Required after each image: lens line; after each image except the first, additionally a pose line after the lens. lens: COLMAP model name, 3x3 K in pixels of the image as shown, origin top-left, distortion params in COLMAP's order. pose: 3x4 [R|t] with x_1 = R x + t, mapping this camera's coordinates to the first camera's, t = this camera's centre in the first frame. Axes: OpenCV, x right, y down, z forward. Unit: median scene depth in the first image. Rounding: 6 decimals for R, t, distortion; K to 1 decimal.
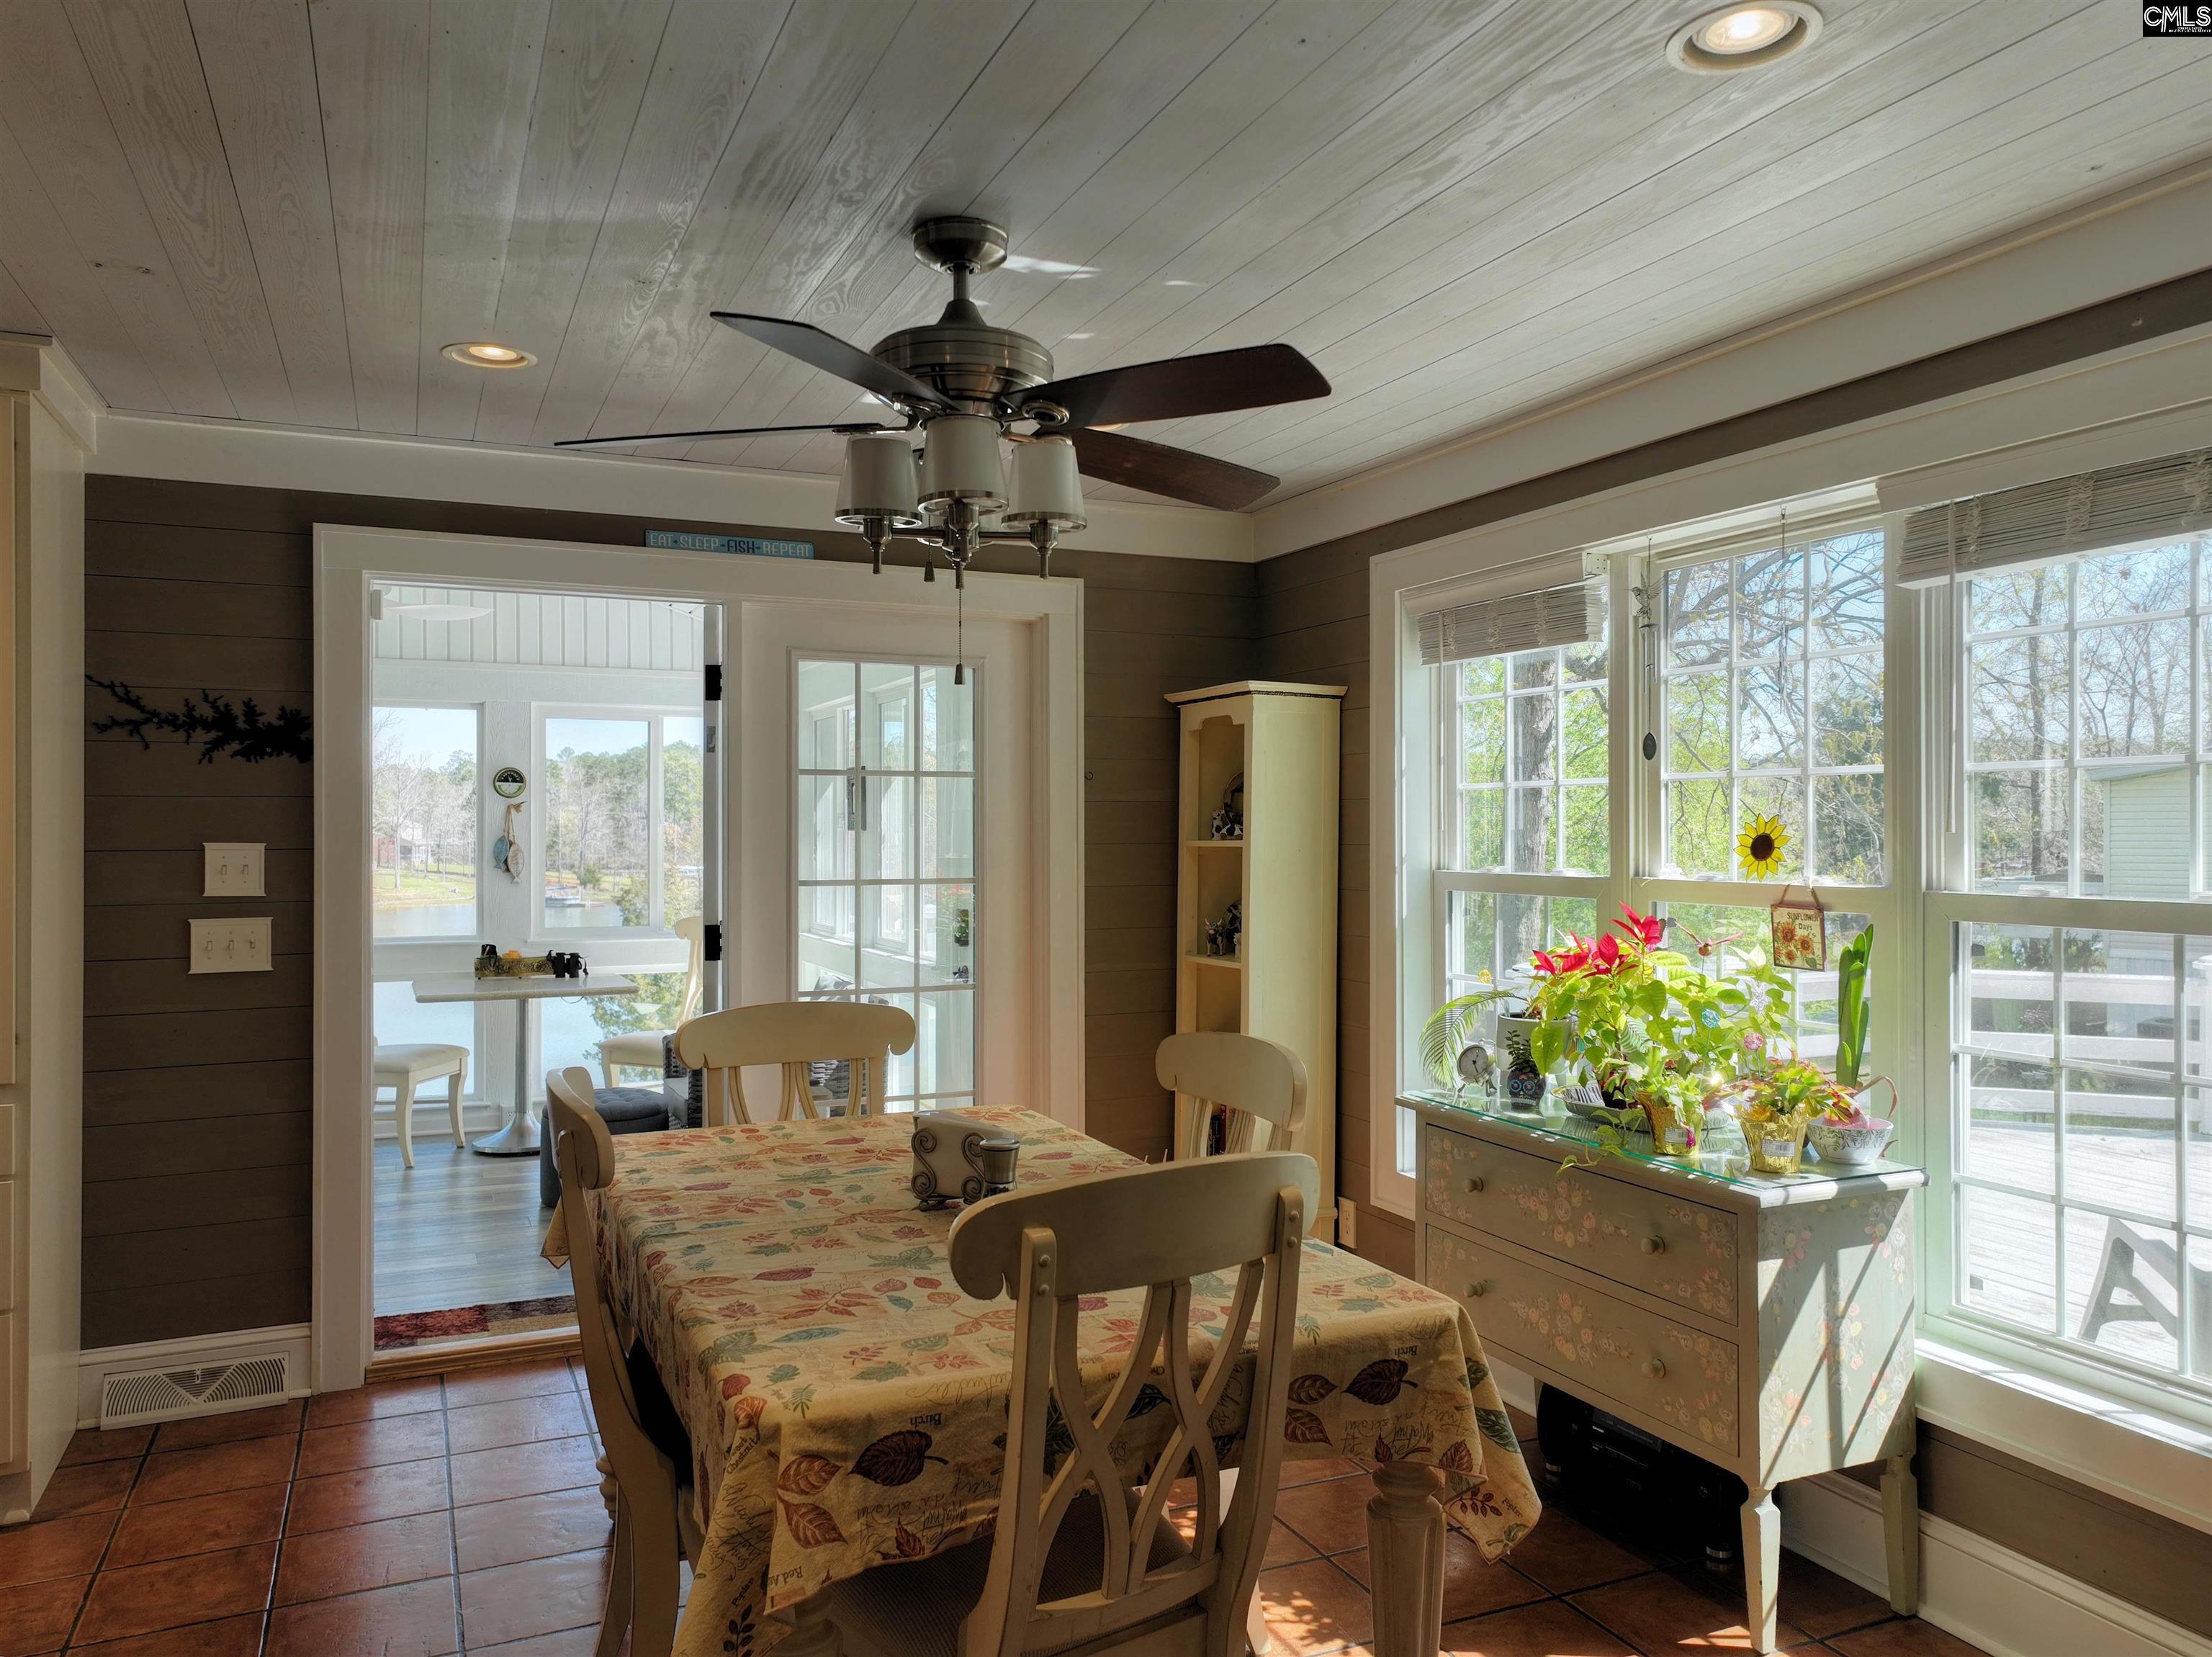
lens RADIAL K [[1551.2, 0, 1106.0], [0, 1551.2, 828.5], [0, 0, 1]] dist [0.005885, 0.015053]
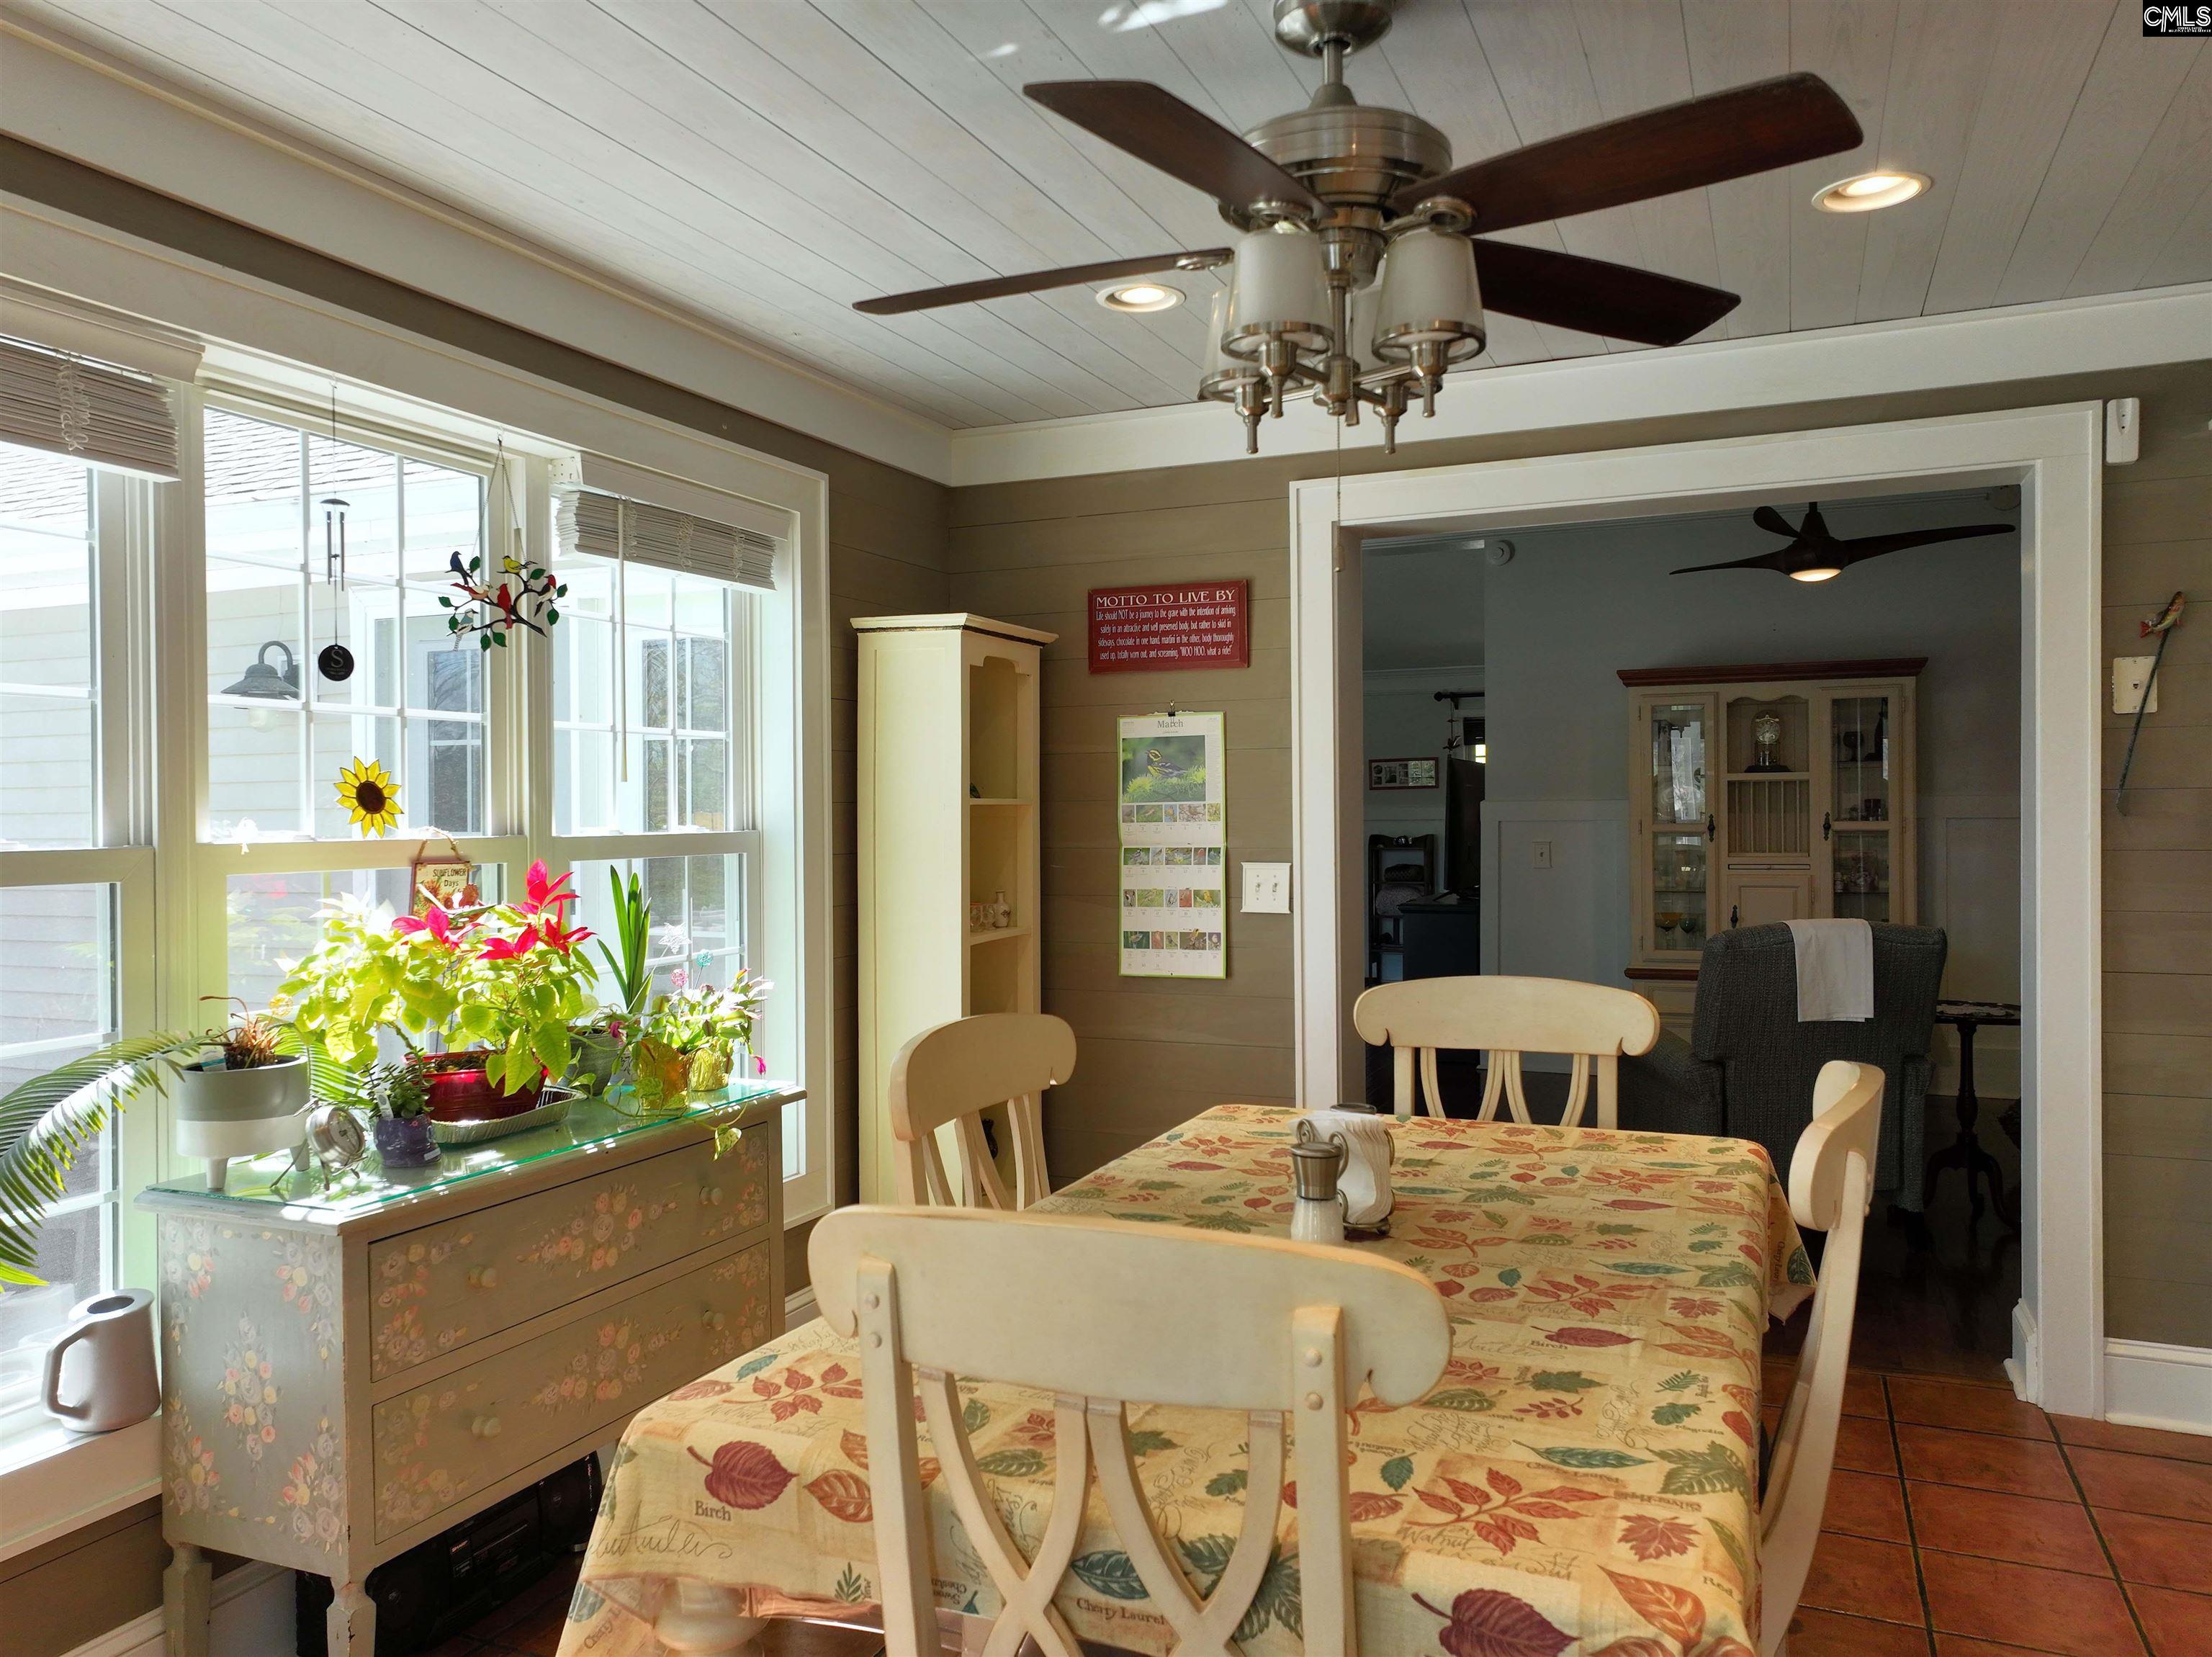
lens RADIAL K [[1551.2, 0, 1106.0], [0, 1551.2, 828.5], [0, 0, 1]] dist [0.005885, 0.015053]
pose [[-0.667293, 0.010927, 0.744715, -0.544303], [0.014898, 0.999888, -0.001322, 0.048877], [-0.744646, 0.010213, -0.667381, 1.567138]]
